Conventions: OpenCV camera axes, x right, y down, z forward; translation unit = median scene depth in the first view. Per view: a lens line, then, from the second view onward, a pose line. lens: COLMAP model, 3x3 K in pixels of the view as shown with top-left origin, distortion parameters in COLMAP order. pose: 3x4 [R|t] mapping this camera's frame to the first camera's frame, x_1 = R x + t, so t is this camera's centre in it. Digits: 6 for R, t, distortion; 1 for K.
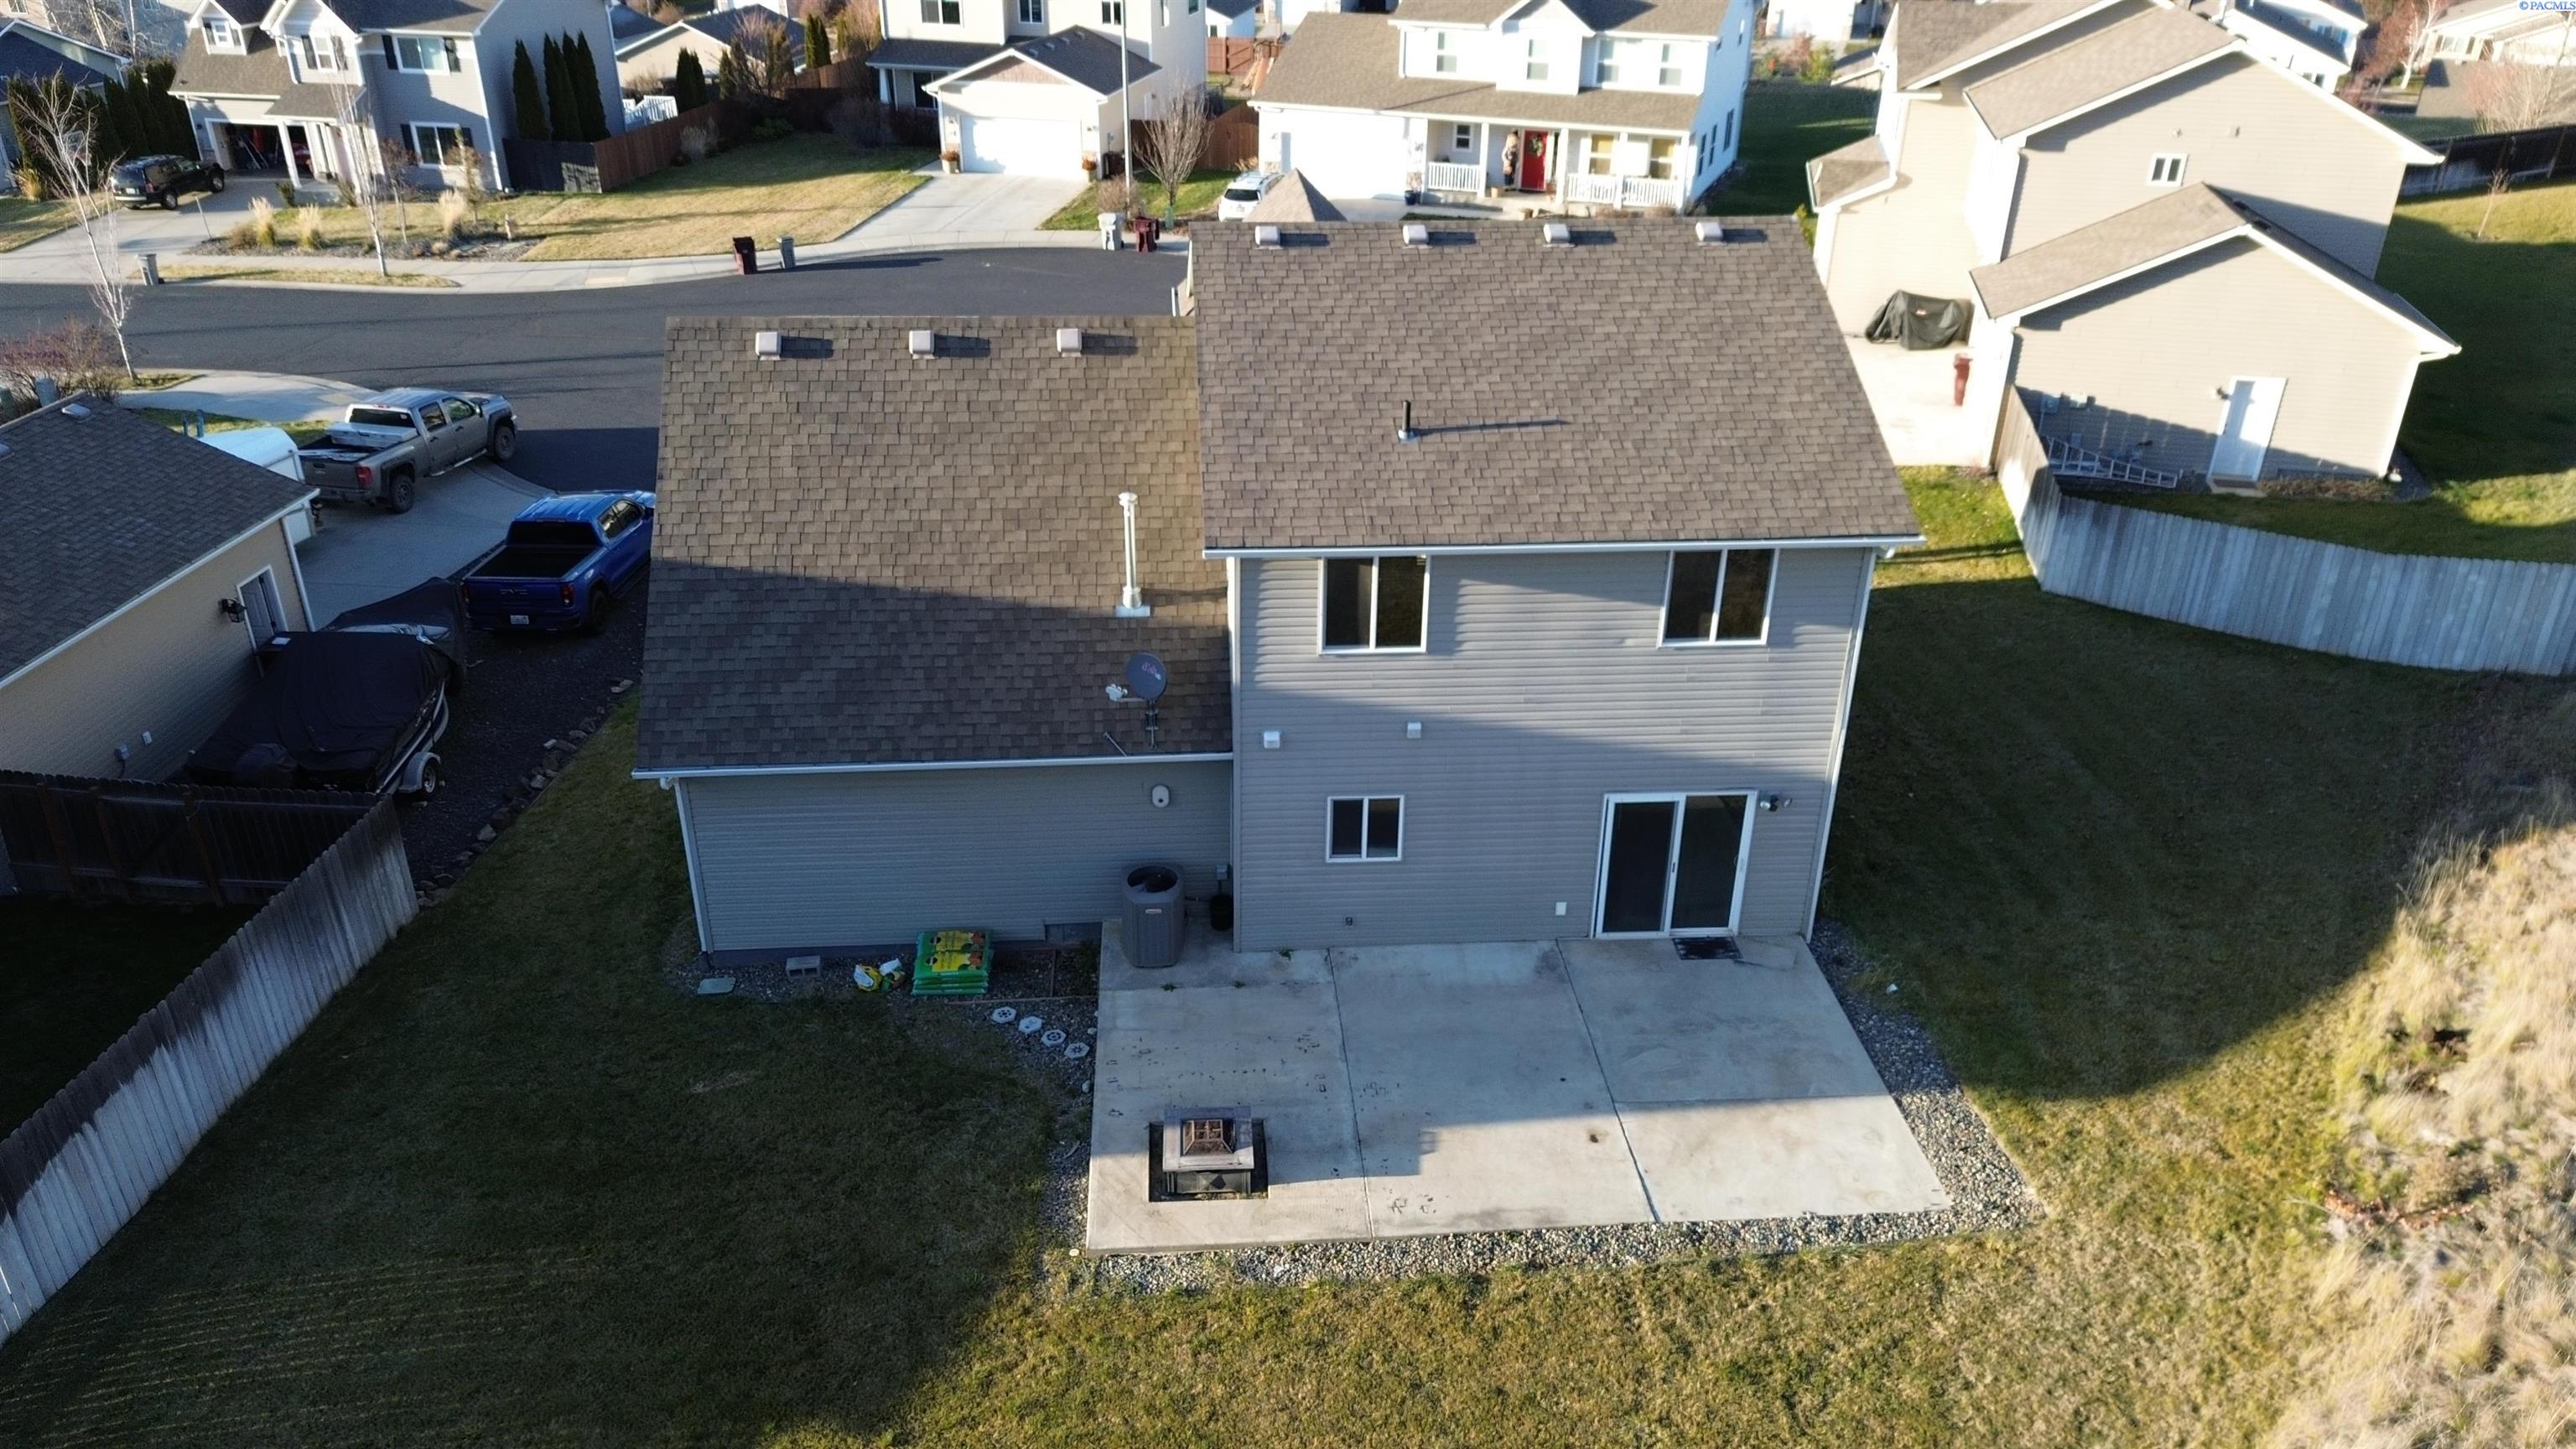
lens RADIAL K [[1831.8, 0, 1275.6], [0, 1831.8, 724.7], [0, 0, 1]] dist [0.065902, -0.072262]
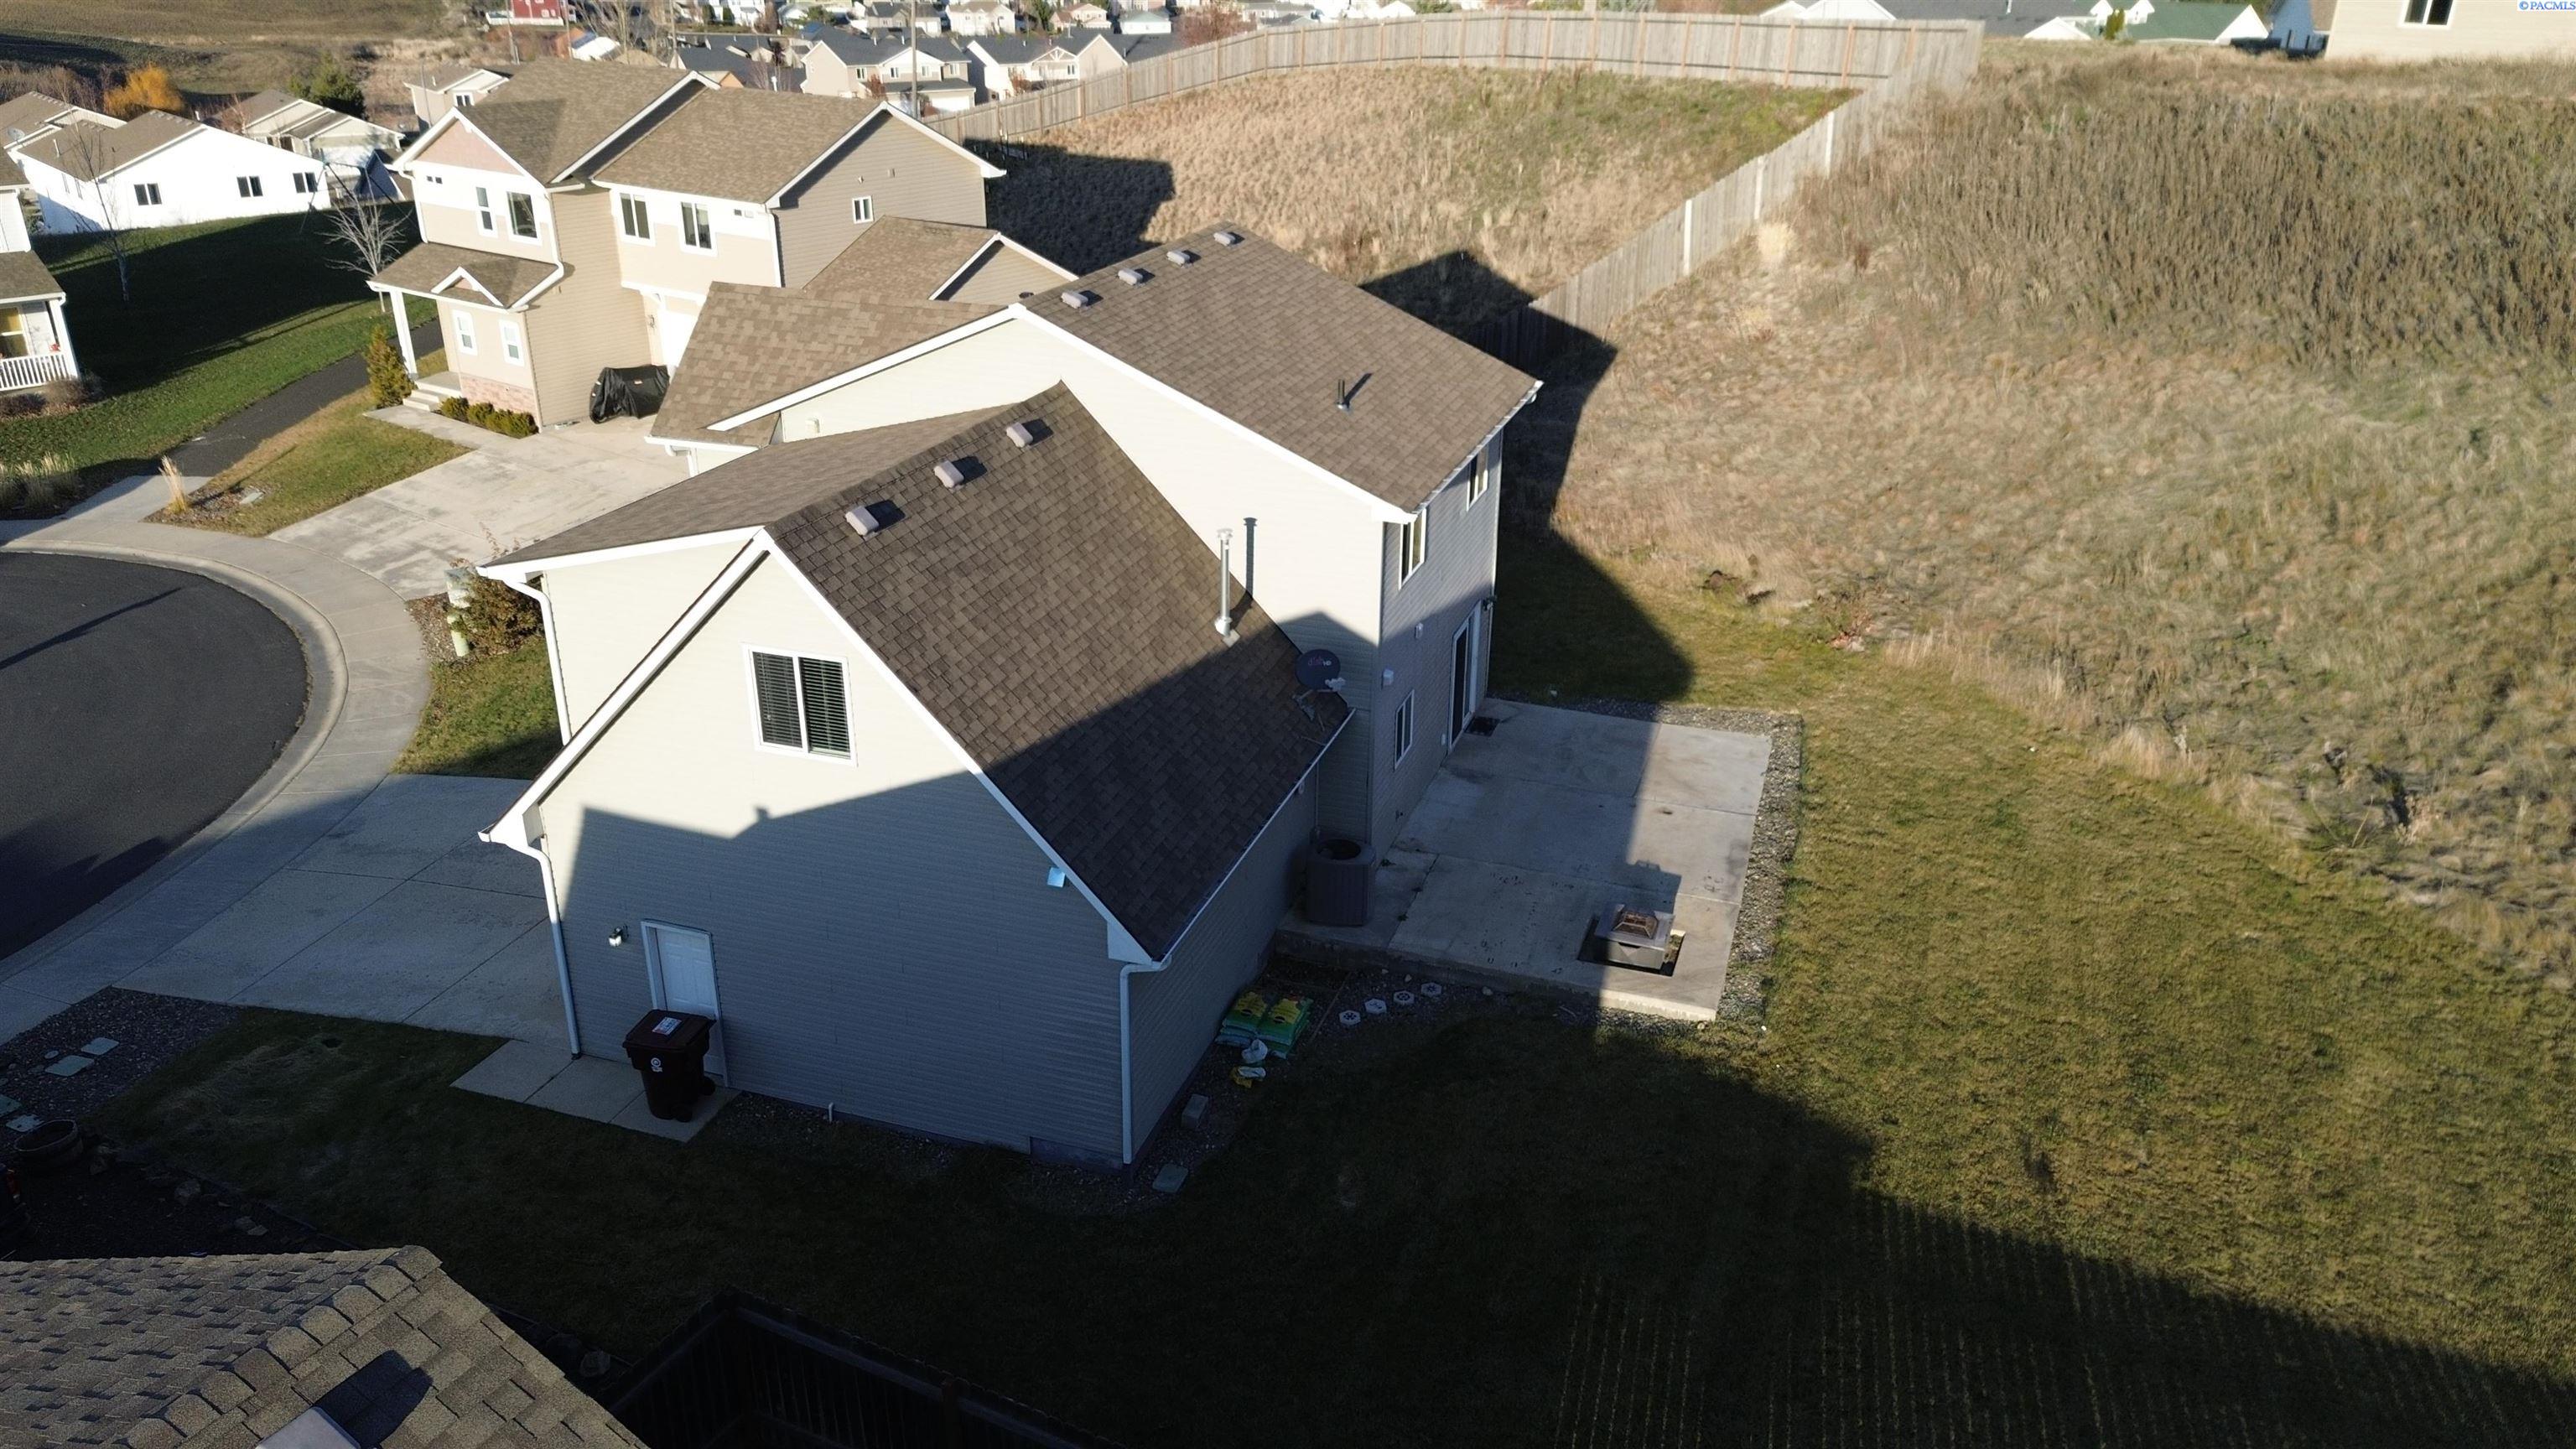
lens RADIAL K [[1831.8, 0, 1275.6], [0, 1831.8, 724.7], [0, 0, 1]] dist [0.065902, -0.072262]
pose [[0.380821, -0.372389, 0.846346, -1.011522], [0.419192, 0.885381, 0.200945, -0.225681], [-0.824168, 0.278258, 0.493274, 0.472306]]
